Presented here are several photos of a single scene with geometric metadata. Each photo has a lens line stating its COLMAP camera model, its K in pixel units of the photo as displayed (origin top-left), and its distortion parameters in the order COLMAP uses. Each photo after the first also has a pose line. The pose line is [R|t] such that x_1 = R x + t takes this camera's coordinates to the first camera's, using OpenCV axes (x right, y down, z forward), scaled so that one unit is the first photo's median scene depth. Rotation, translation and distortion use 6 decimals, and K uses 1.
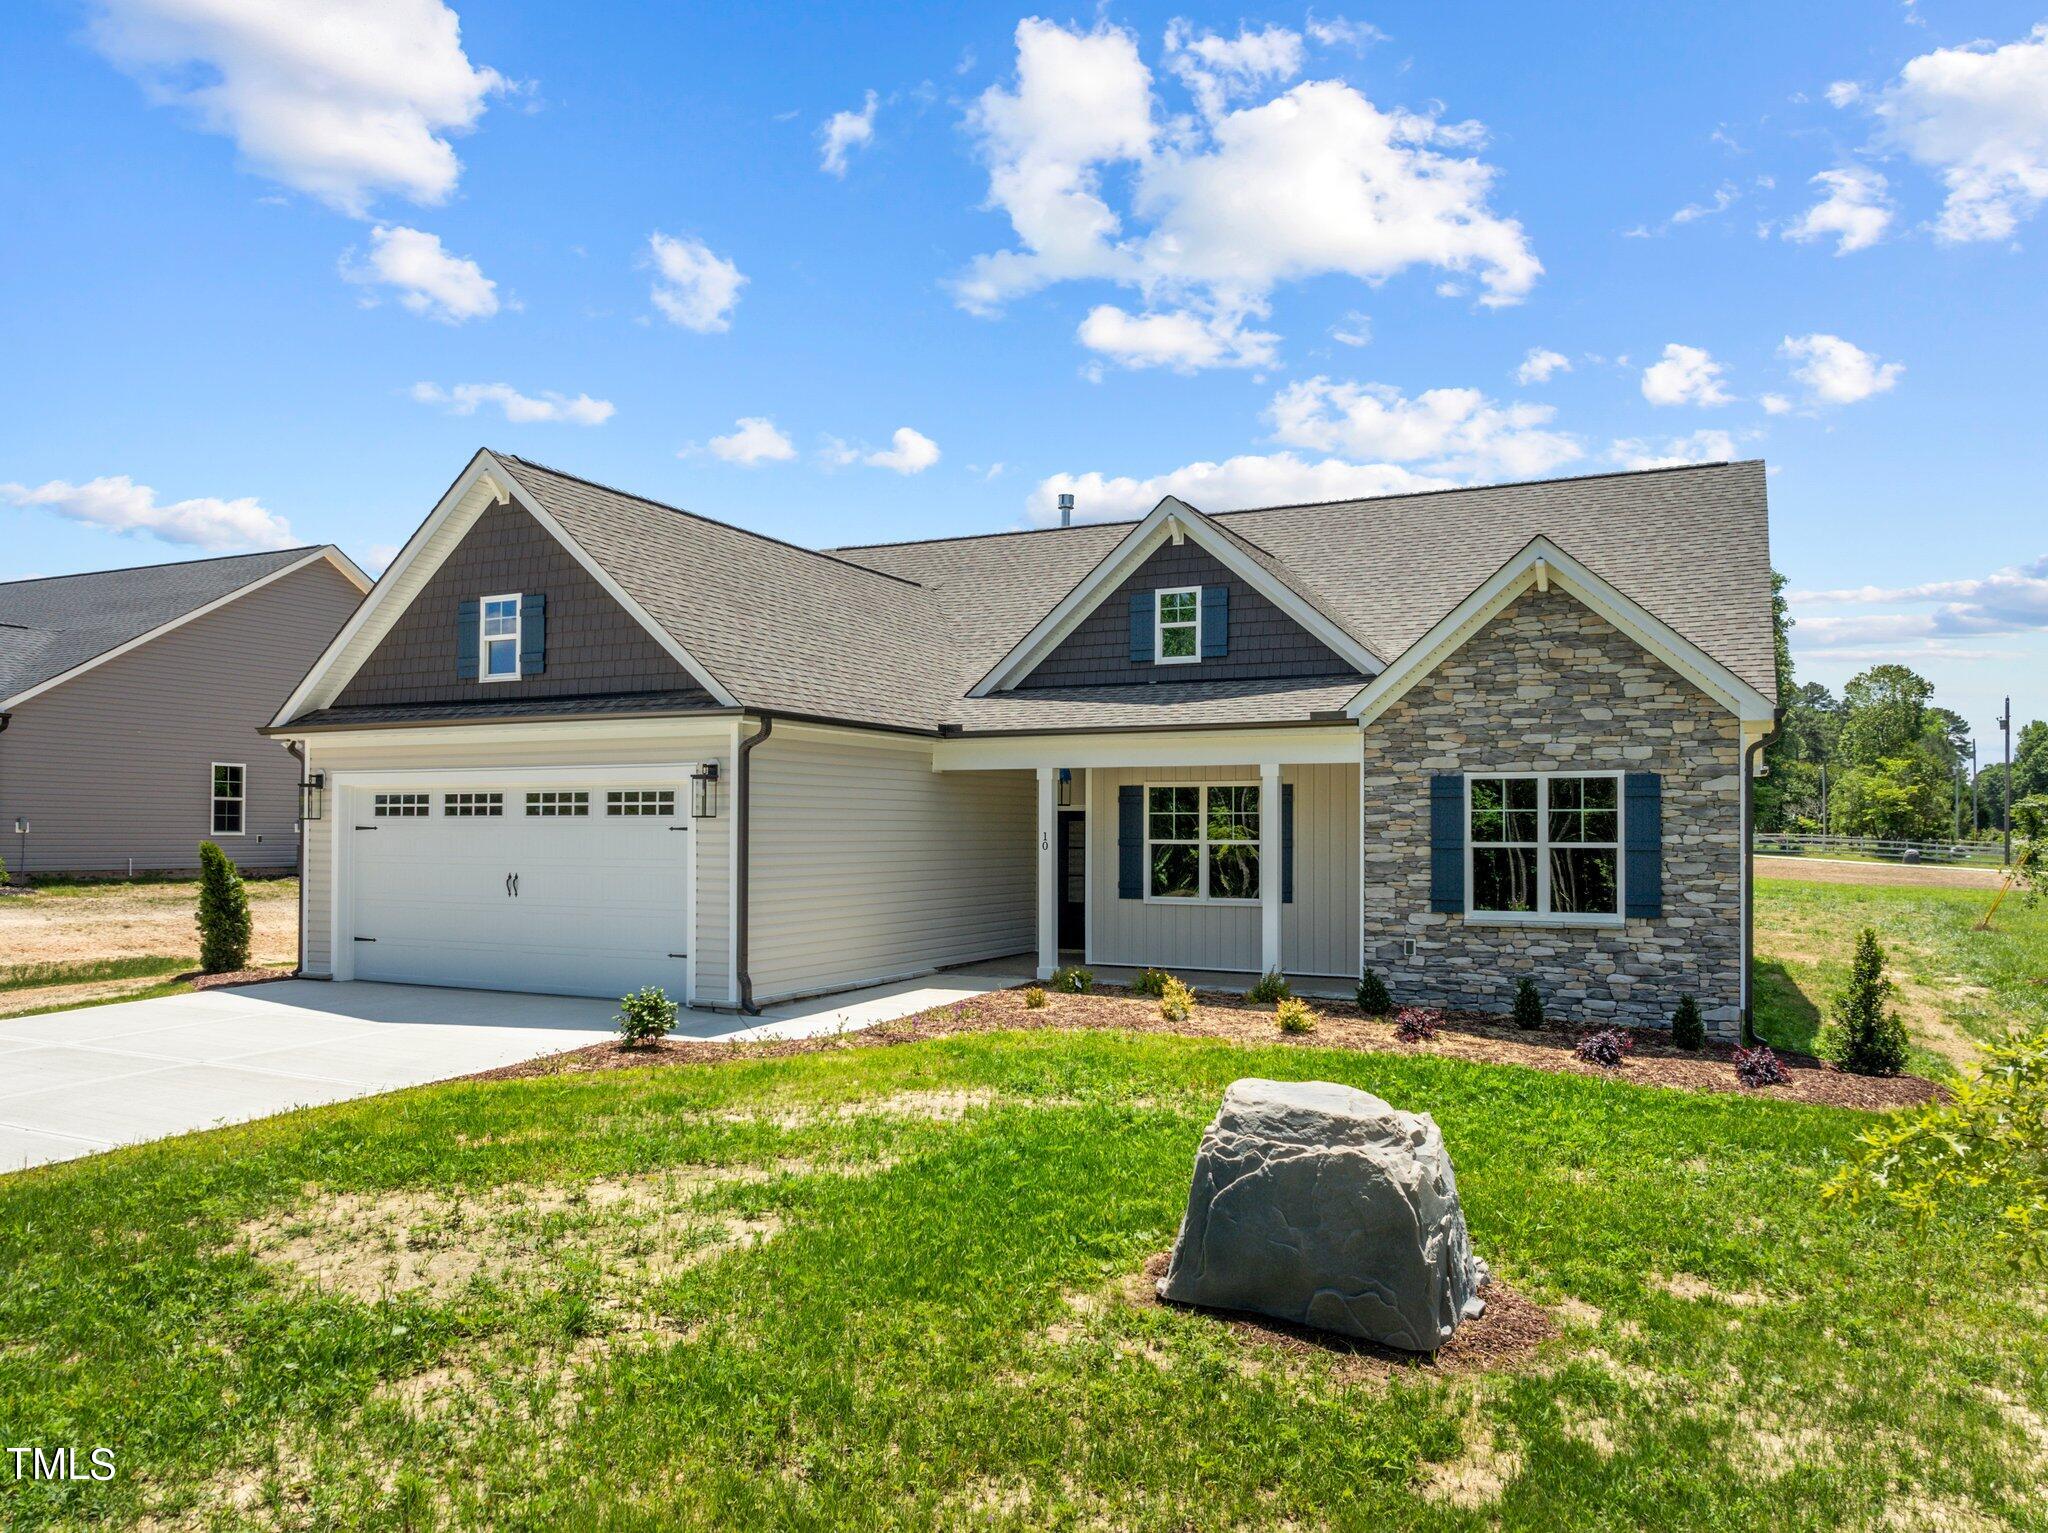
lens RADIAL K [[1453.4, 0, 1022.9], [0, 1453.4, 777.3], [0, 0, 1]] dist [0.000287, -0.001918]
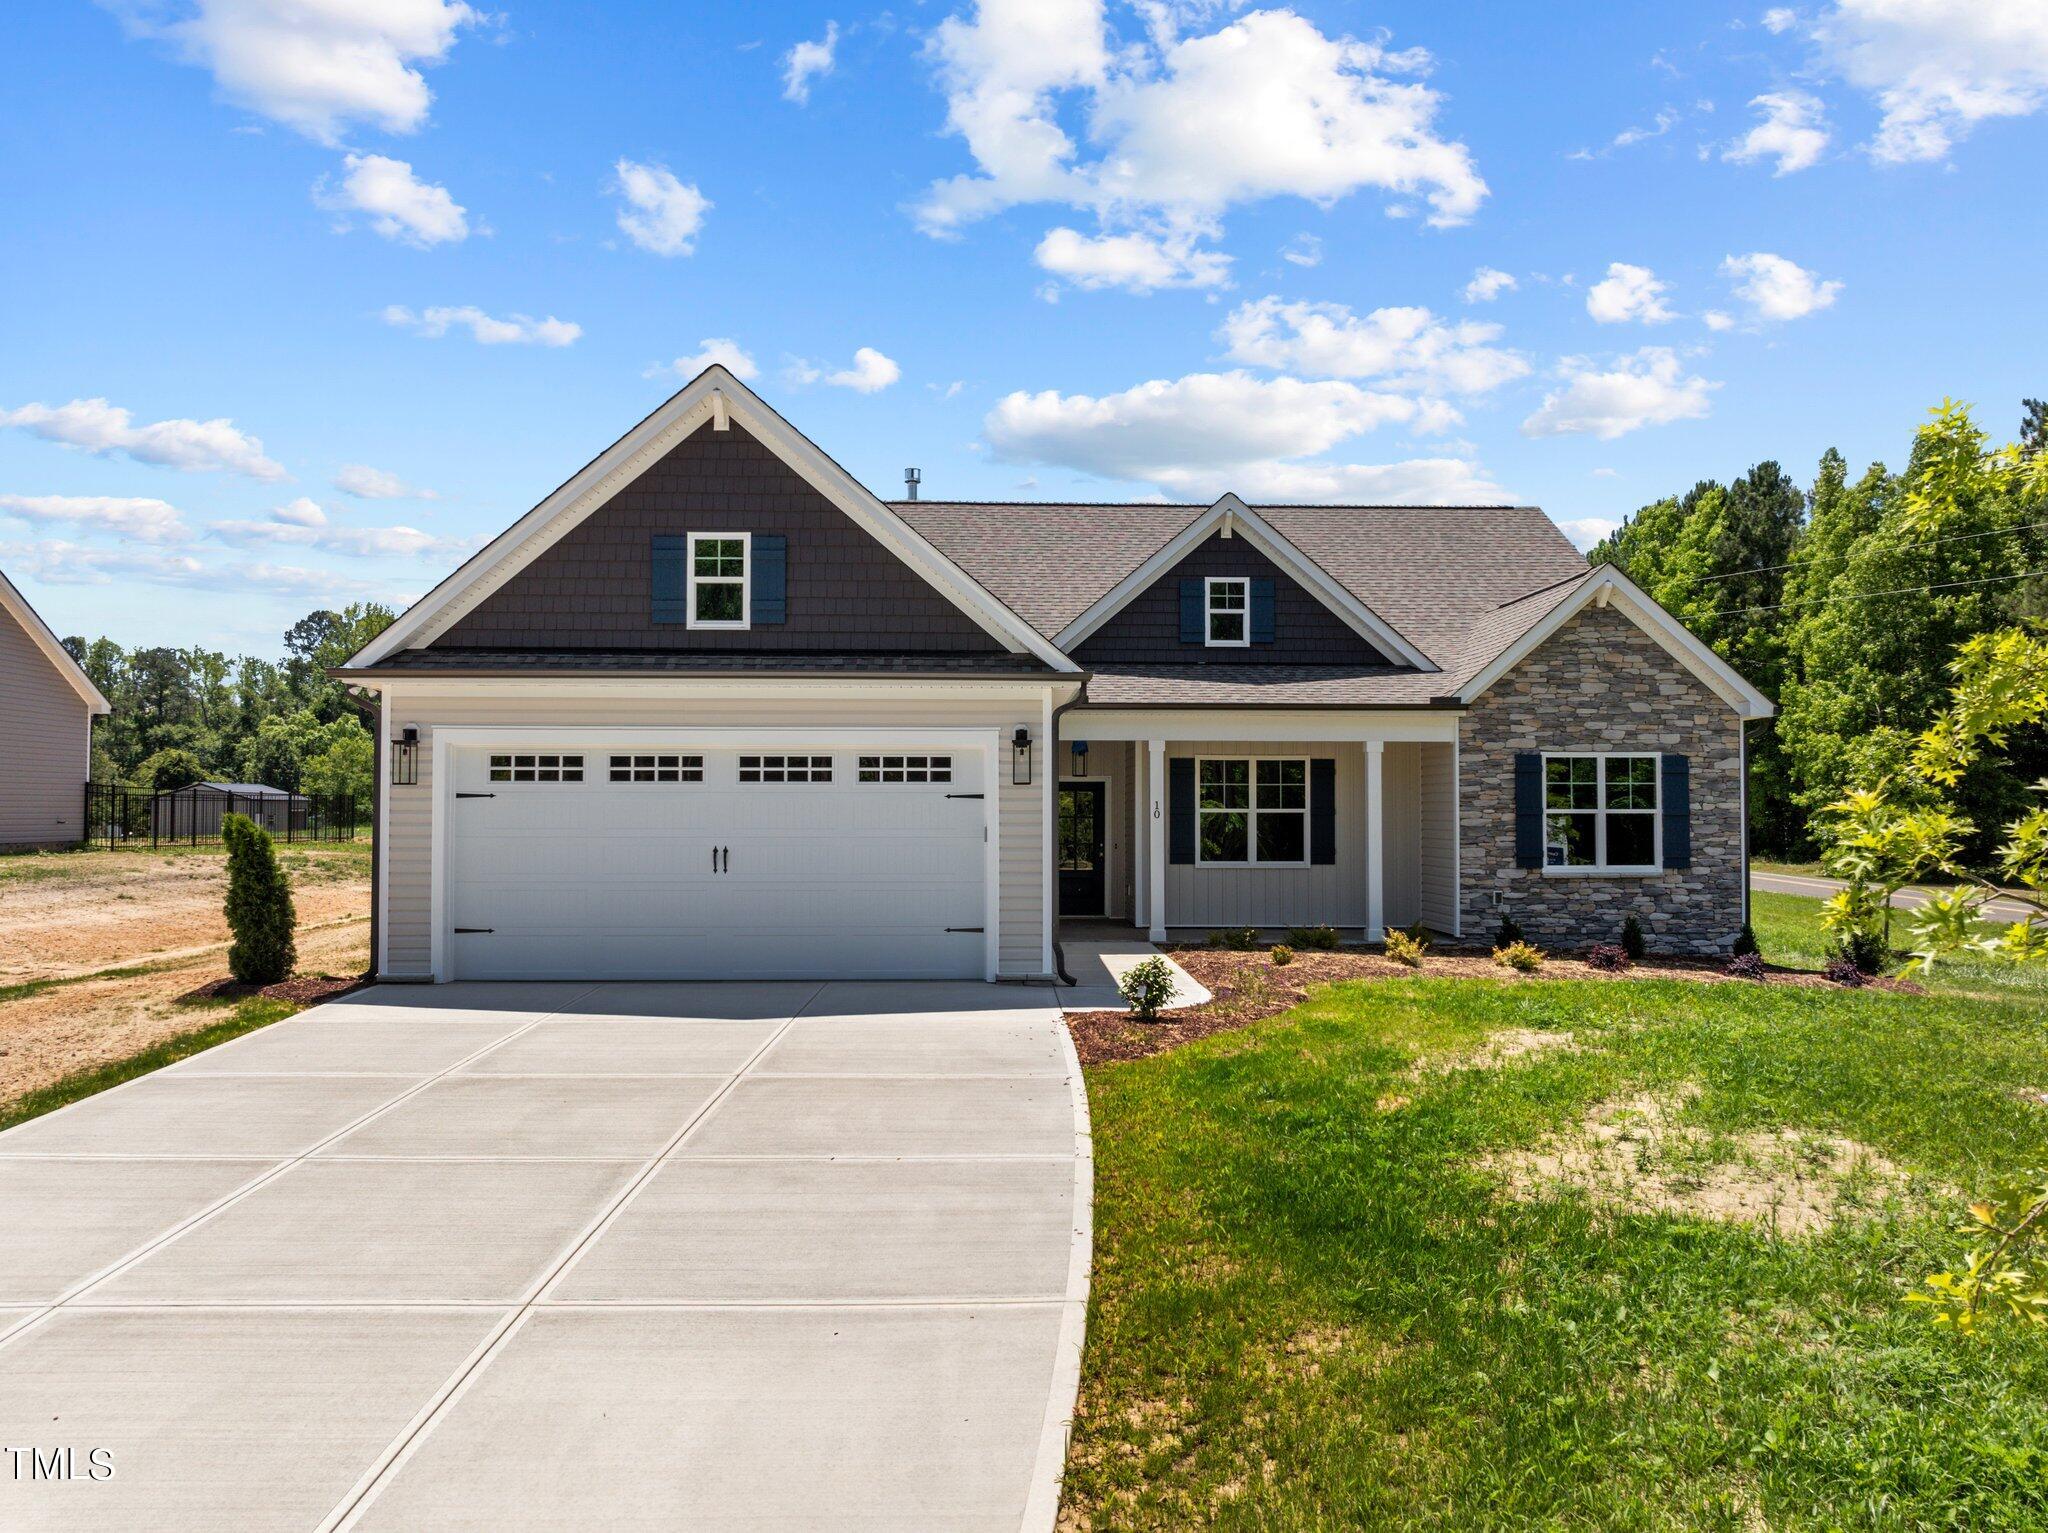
lens RADIAL K [[1408.4, 0, 1026.3], [0, 1408.4, 766.5], [0, 0, 1]] dist [0.009387, 0.002485]
pose [[0.882634, 0.012545, 0.469893, -0.615672], [-0.017473, 0.999829, 0.006127, 0.009024], [-0.469735, -0.013618, 0.882702, 0.160209]]
